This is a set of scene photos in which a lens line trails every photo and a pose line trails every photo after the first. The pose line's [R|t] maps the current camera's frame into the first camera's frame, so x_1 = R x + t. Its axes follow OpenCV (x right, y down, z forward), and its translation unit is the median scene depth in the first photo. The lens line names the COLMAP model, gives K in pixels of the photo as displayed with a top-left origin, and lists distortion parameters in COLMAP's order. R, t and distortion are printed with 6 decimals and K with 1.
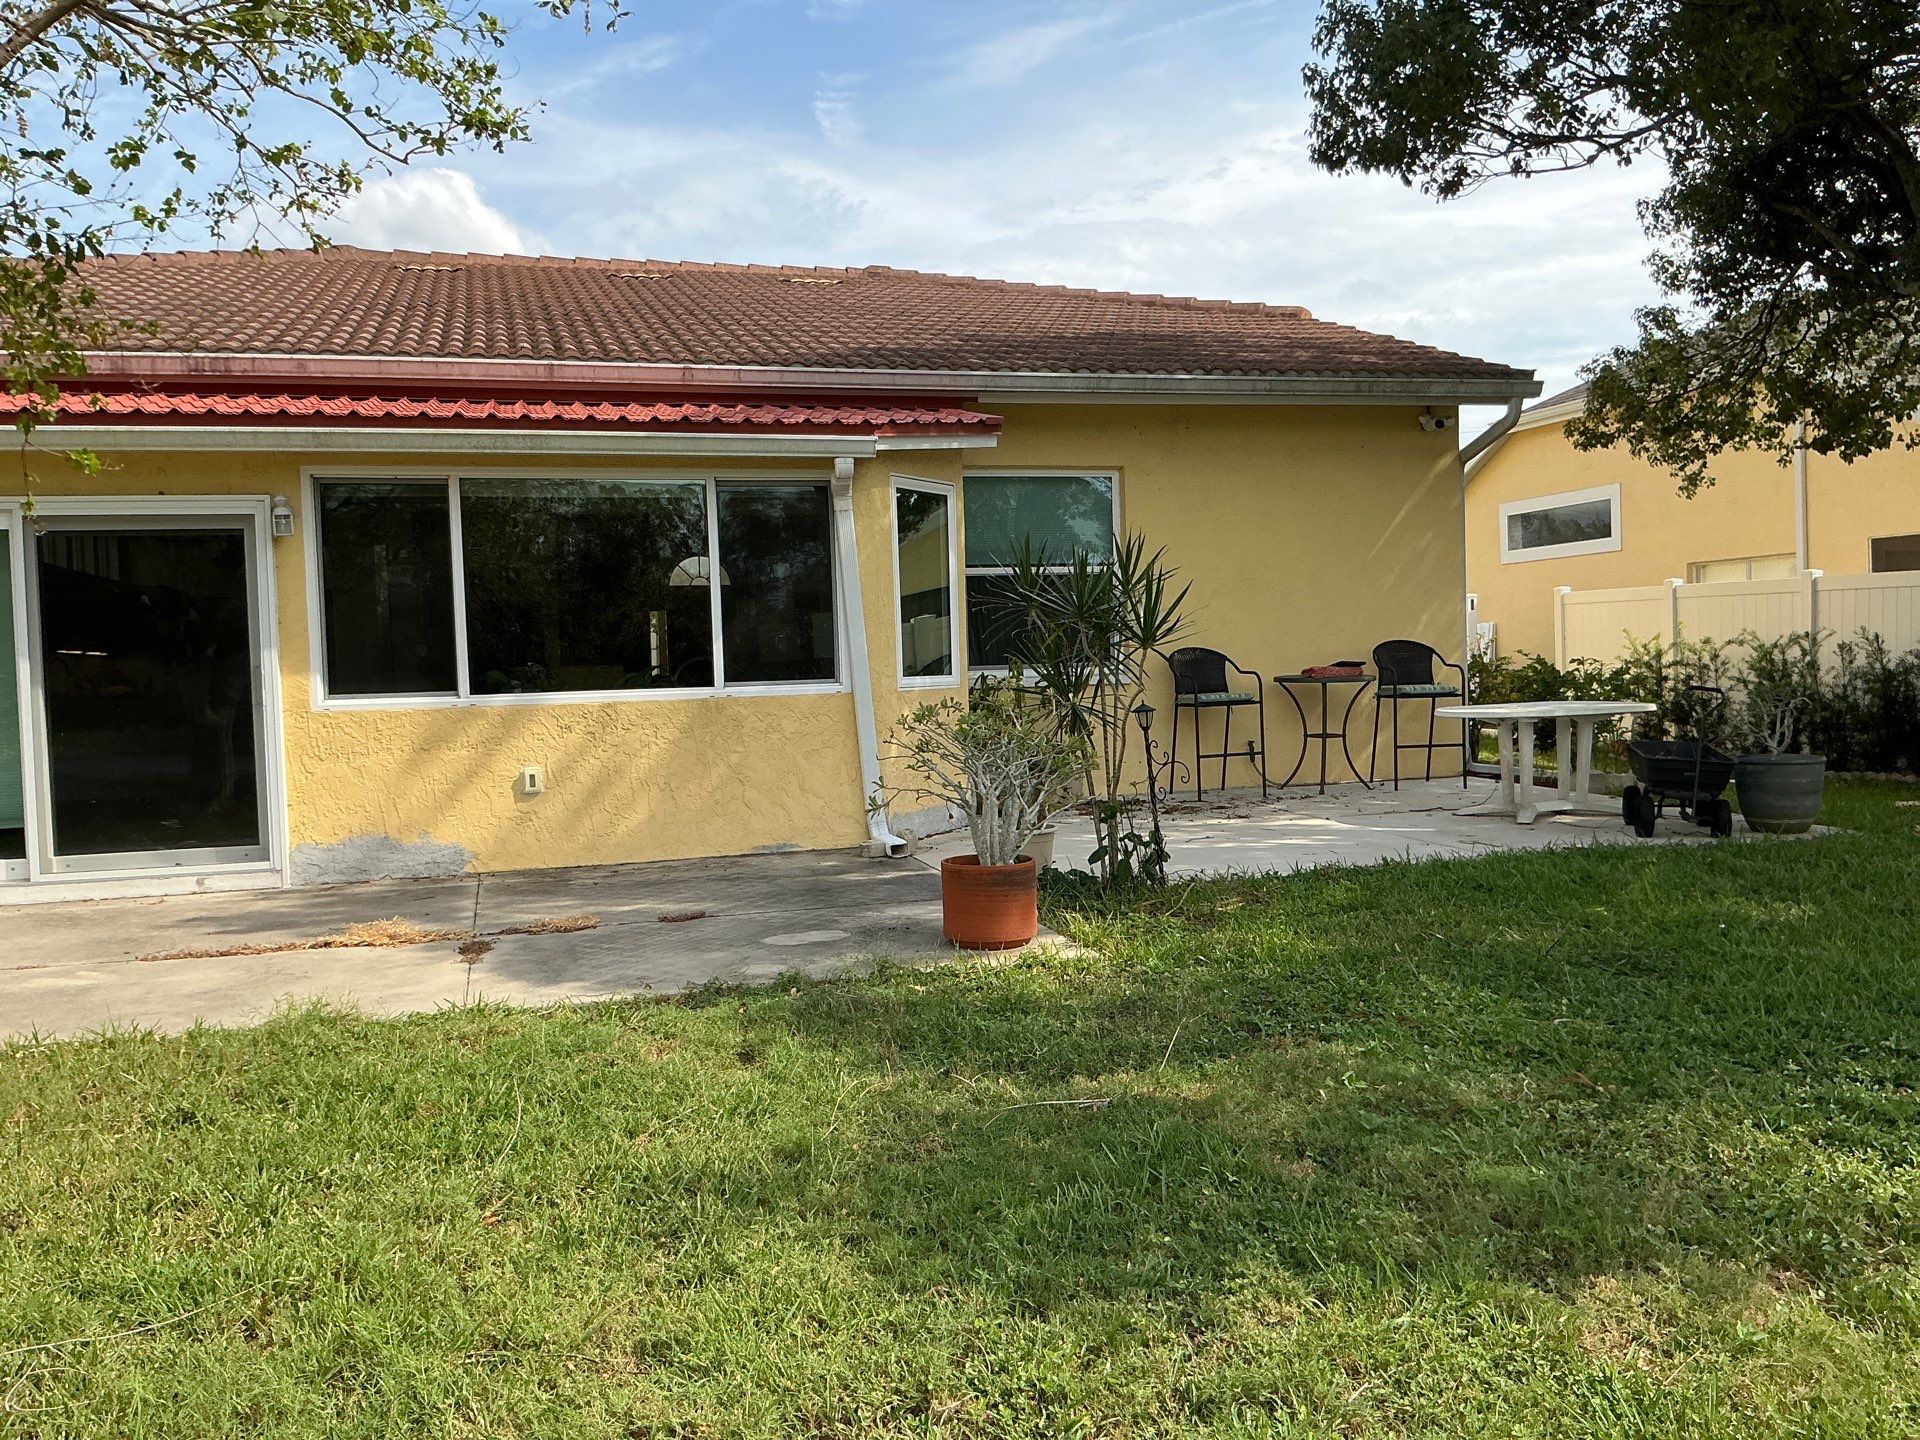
lens RADIAL K [[1591.3, 0, 967.4], [0, 1591.3, 711.3], [0, 0, 1]] dist [0.134951, -0.273487]
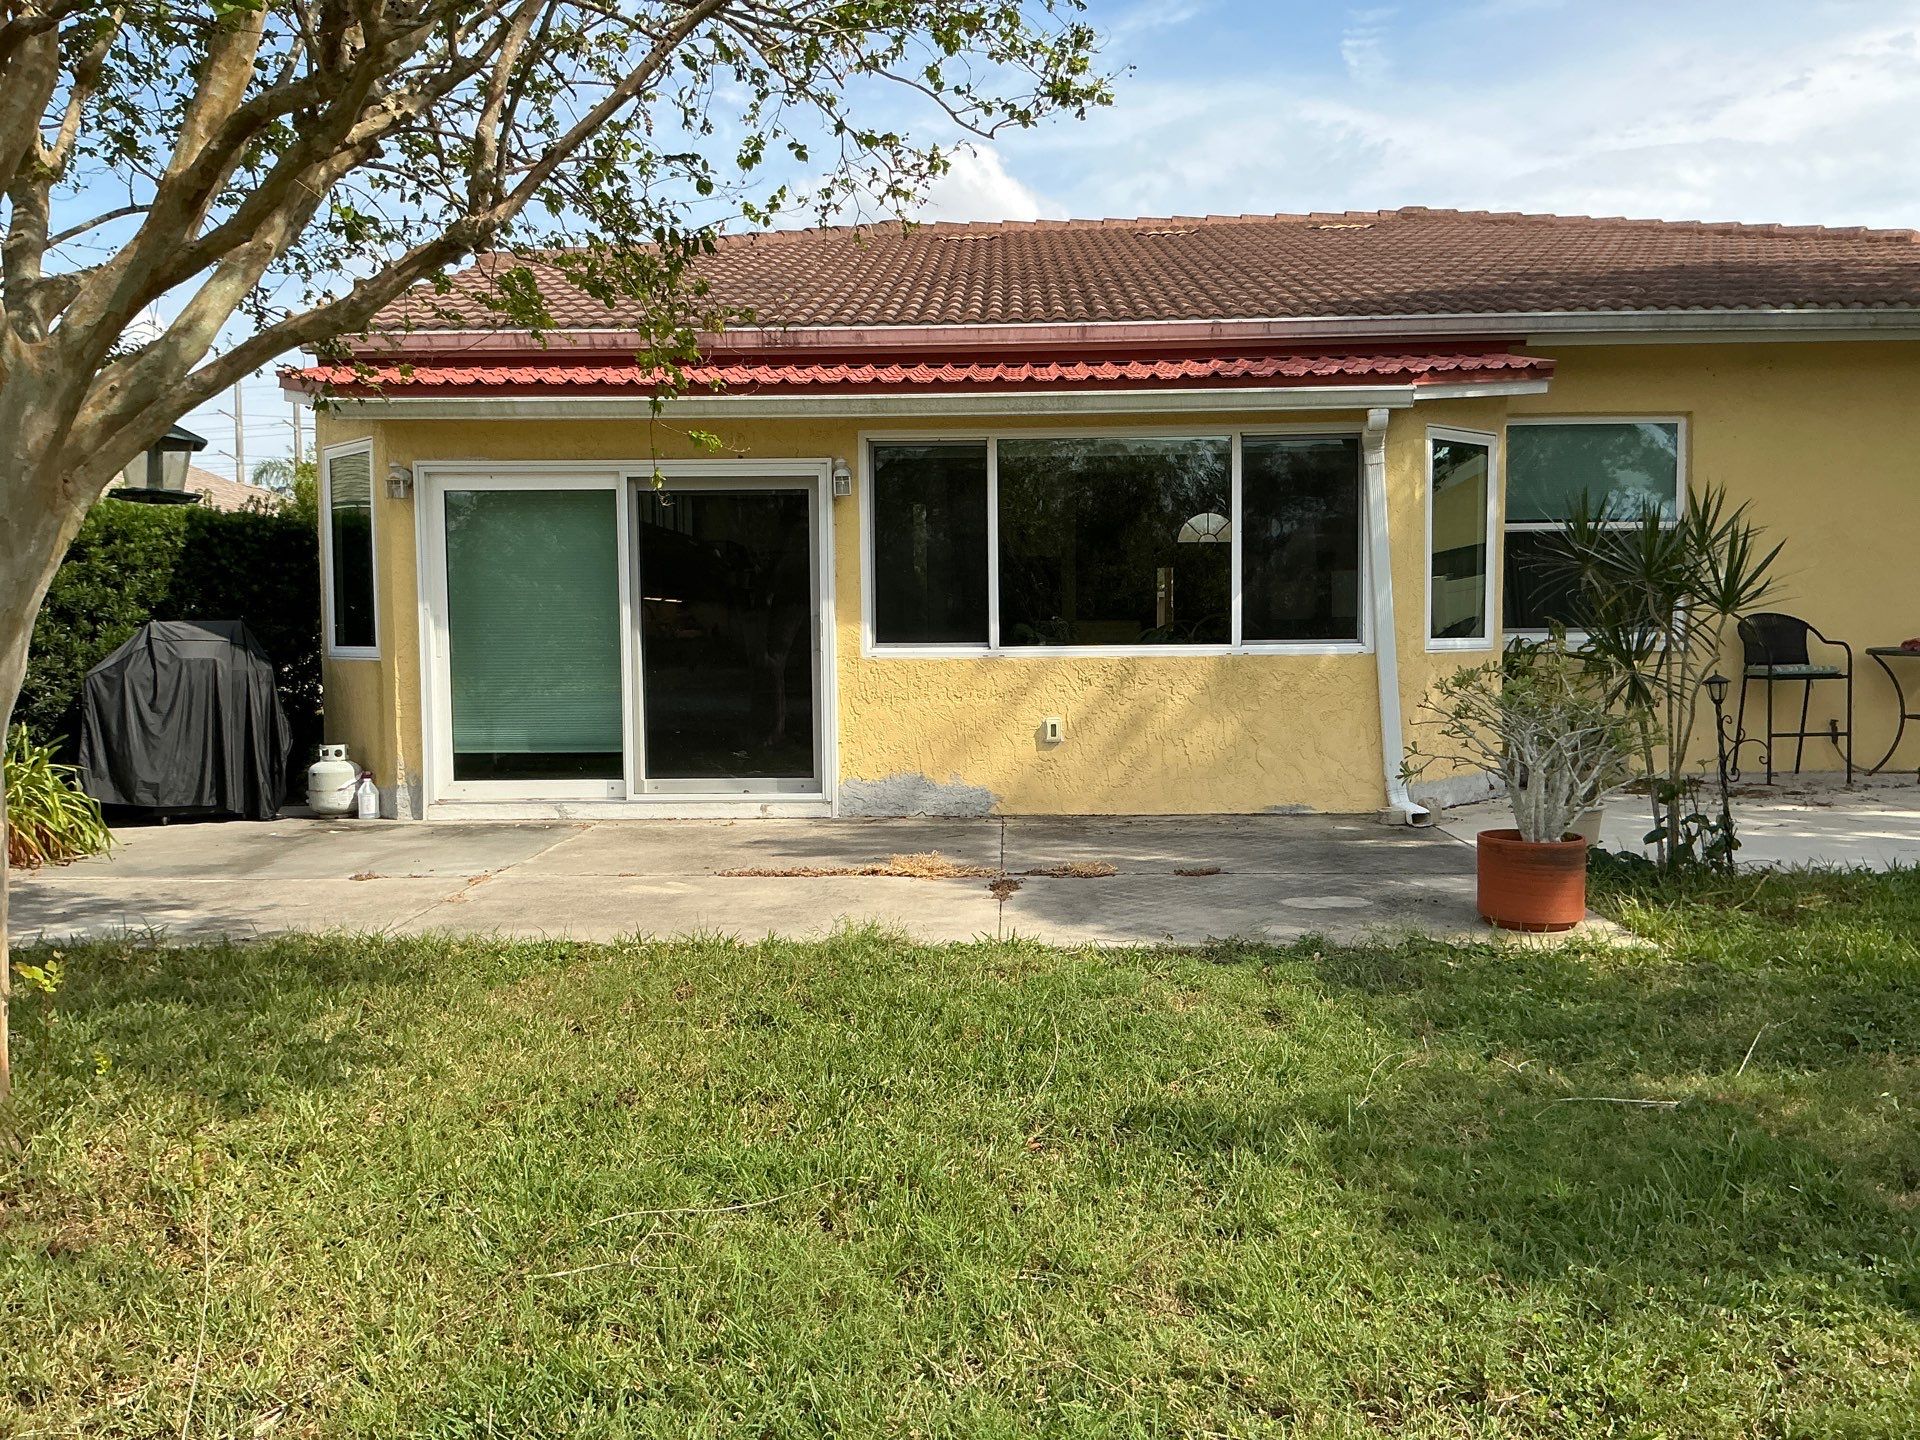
lens RADIAL K [[1591.3, 0, 967.4], [0, 1591.3, 711.3], [0, 0, 1]] dist [0.134951, -0.273487]
pose [[0.952934, 0.038319, -0.300746, -0.017332], [-0.030255, 0.999048, 0.031429, 0.000298], [0.301664, -0.020851, 0.953186, -0.002206]]
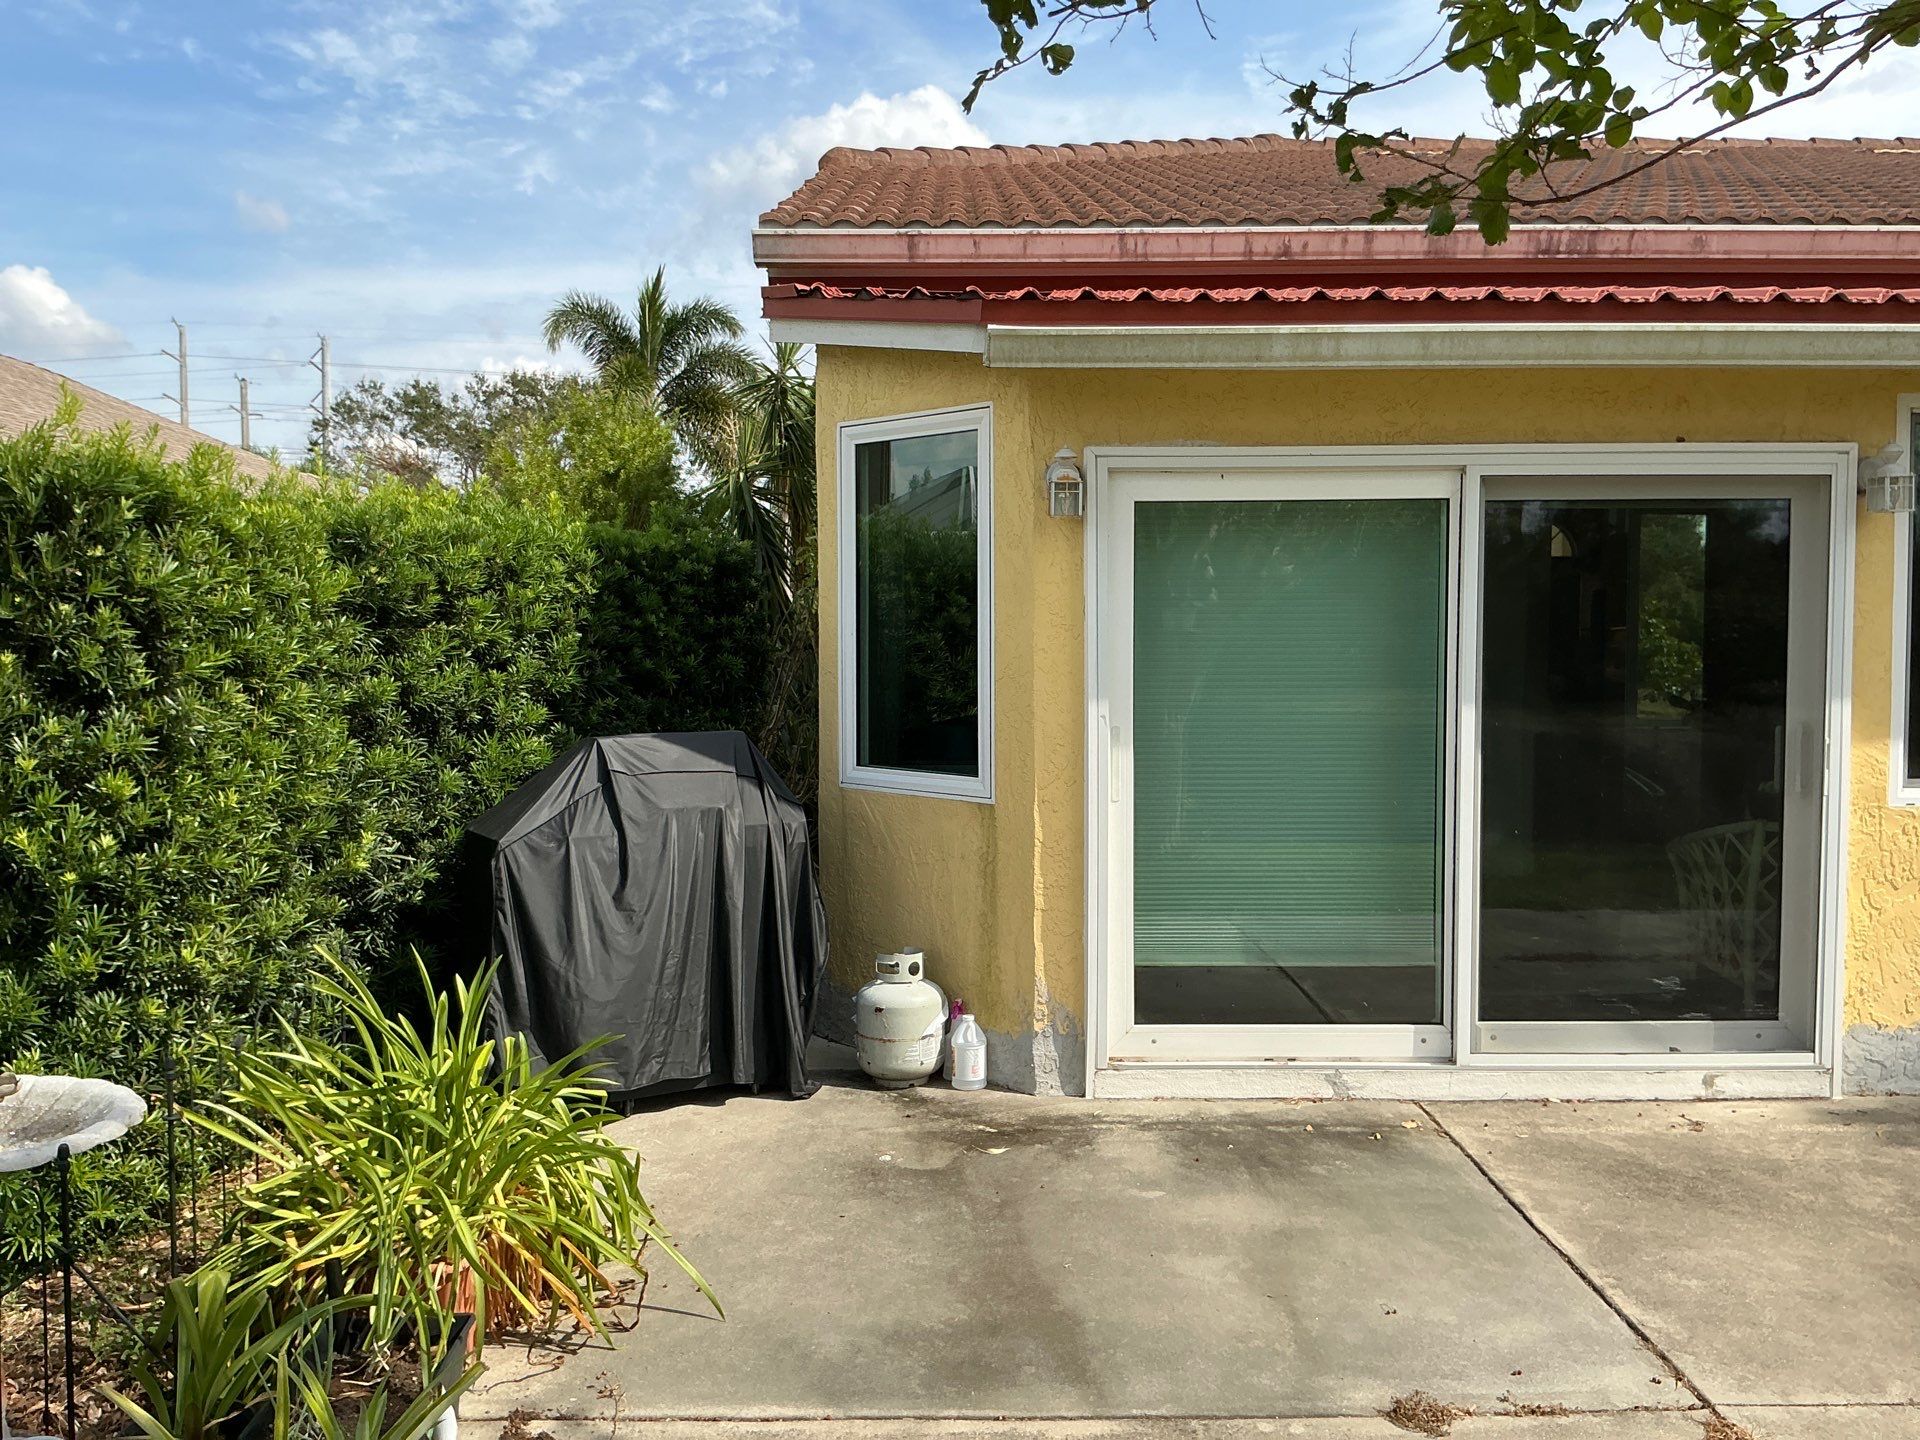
lens RADIAL K [[1591.3, 0, 967.4], [0, 1591.3, 711.3], [0, 0, 1]] dist [0.134951, -0.273487]
pose [[0.964662, 0.042503, -0.260039, -0.733938], [-0.035226, 0.998848, 0.032585, -0.053766], [0.261124, -0.022273, 0.965048, 0.426844]]
